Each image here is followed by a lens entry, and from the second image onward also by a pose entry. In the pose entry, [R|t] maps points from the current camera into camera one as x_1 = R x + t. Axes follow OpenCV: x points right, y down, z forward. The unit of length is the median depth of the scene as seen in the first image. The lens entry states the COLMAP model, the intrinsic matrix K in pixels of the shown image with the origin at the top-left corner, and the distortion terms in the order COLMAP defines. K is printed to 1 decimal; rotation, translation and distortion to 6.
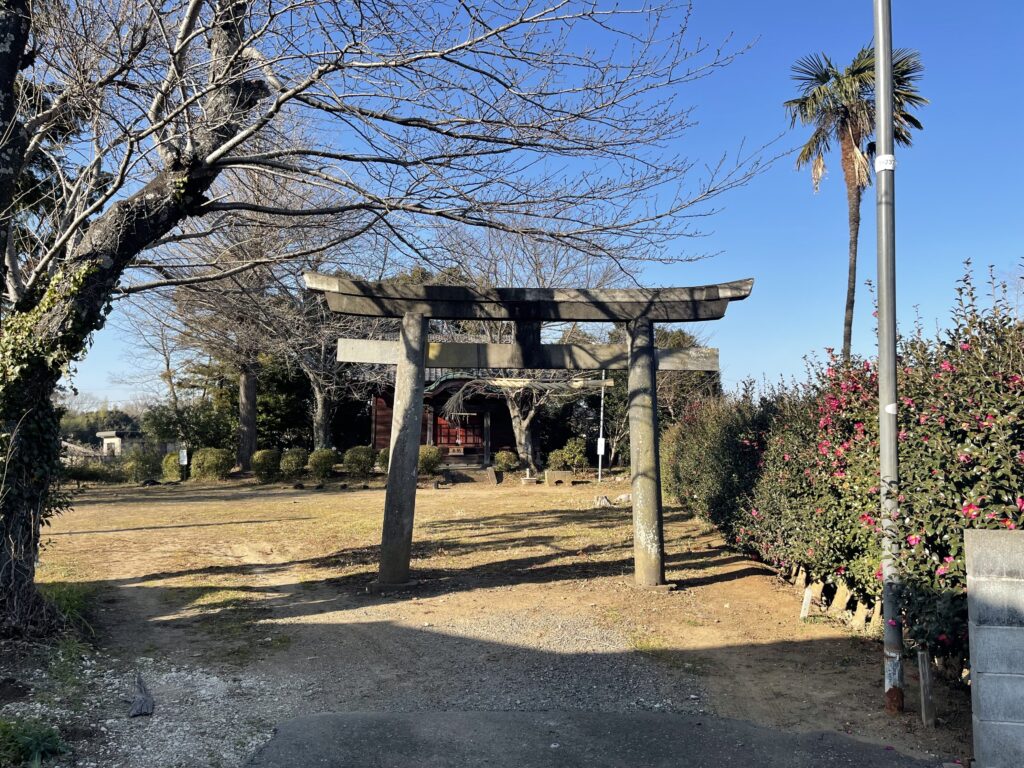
lens RADIAL K [[762.9, 0, 521.9], [0, 762.9, 385.4], [0, 0, 1]] dist [0.060271, -0.065442]
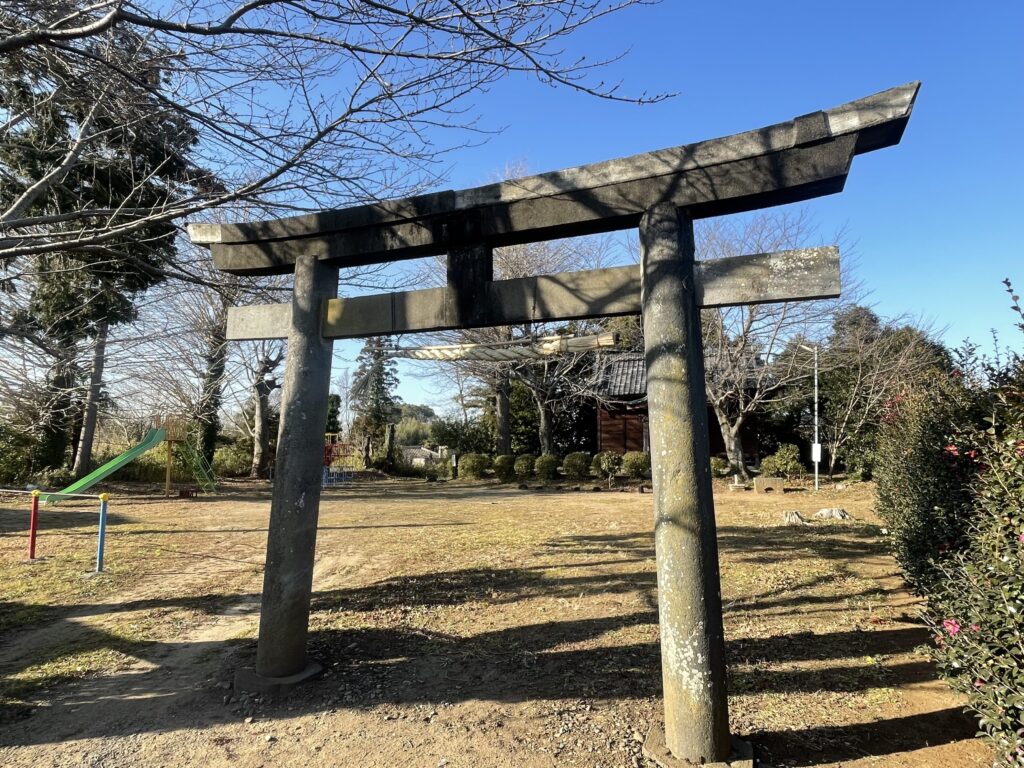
lens RADIAL K [[584.4, 0, 508.3], [0, 584.4, 382.8], [0, 0, 1]] dist [-0.013200, -0.007893]
pose [[0.907046, -0.048961, -0.418174, 0.097669], [0.033430, 0.998455, -0.044391, 0.018700], [0.419702, 0.026285, 0.907281, 0.270750]]
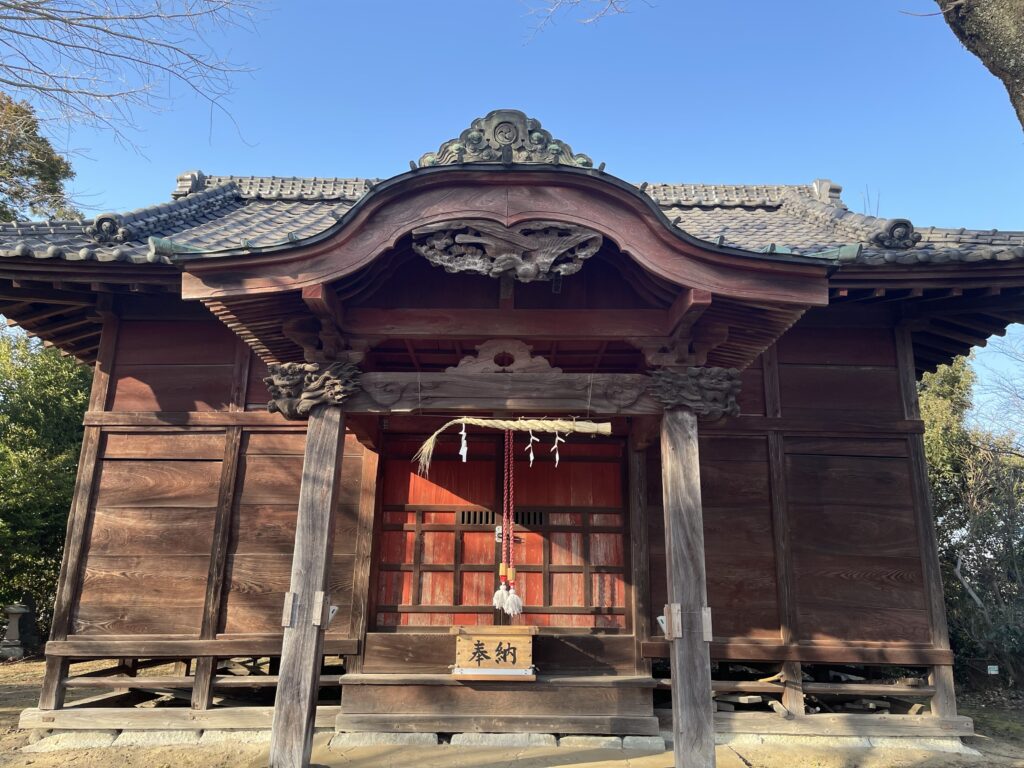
lens RADIAL K [[762.9, 0, 508.7], [0, 762.9, 383.8], [0, 0, 1]] dist [0.060271, -0.065442]
pose [[0.992795, -0.016161, -0.118730, -0.111865], [-0.006732, 0.981775, -0.189927, 0.107399], [0.119635, 0.189358, 0.974593, 1.512410]]
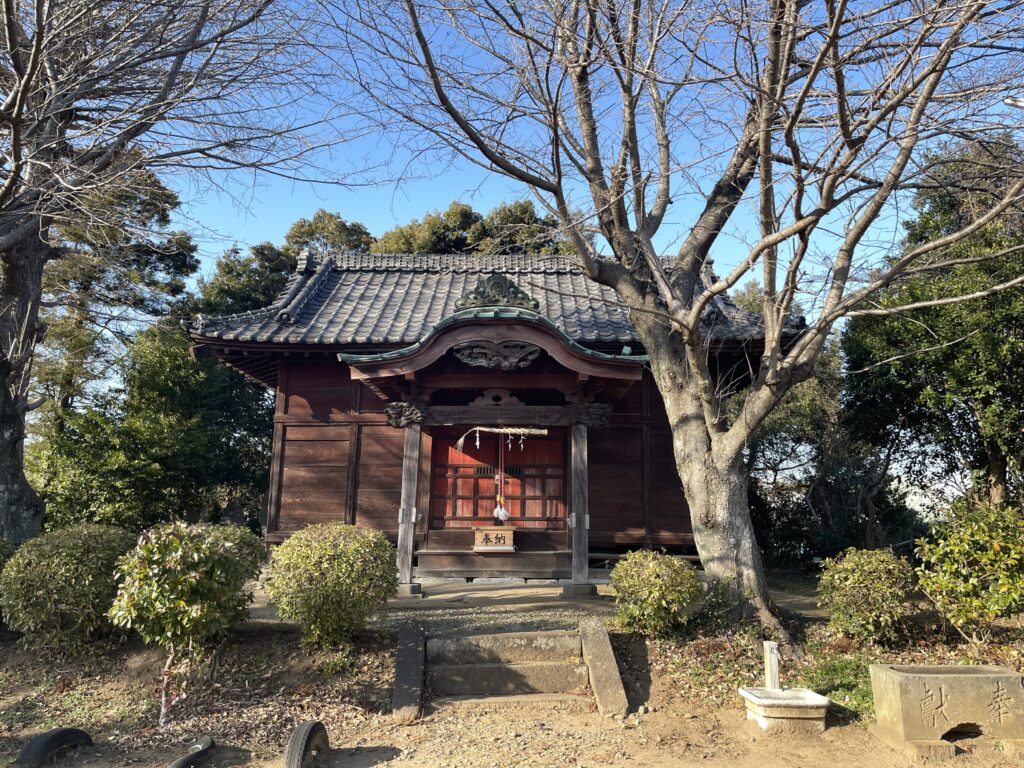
lens RADIAL K [[762.9, 0, 515.7], [0, 762.9, 380.6], [0, 0, 1]] dist [0.060271, -0.065442]
pose [[0.991722, -0.010275, -0.127992, -0.054567], [-0.003002, 0.994665, -0.103110, 0.090598], [0.128368, 0.102640, 0.986401, 1.192317]]
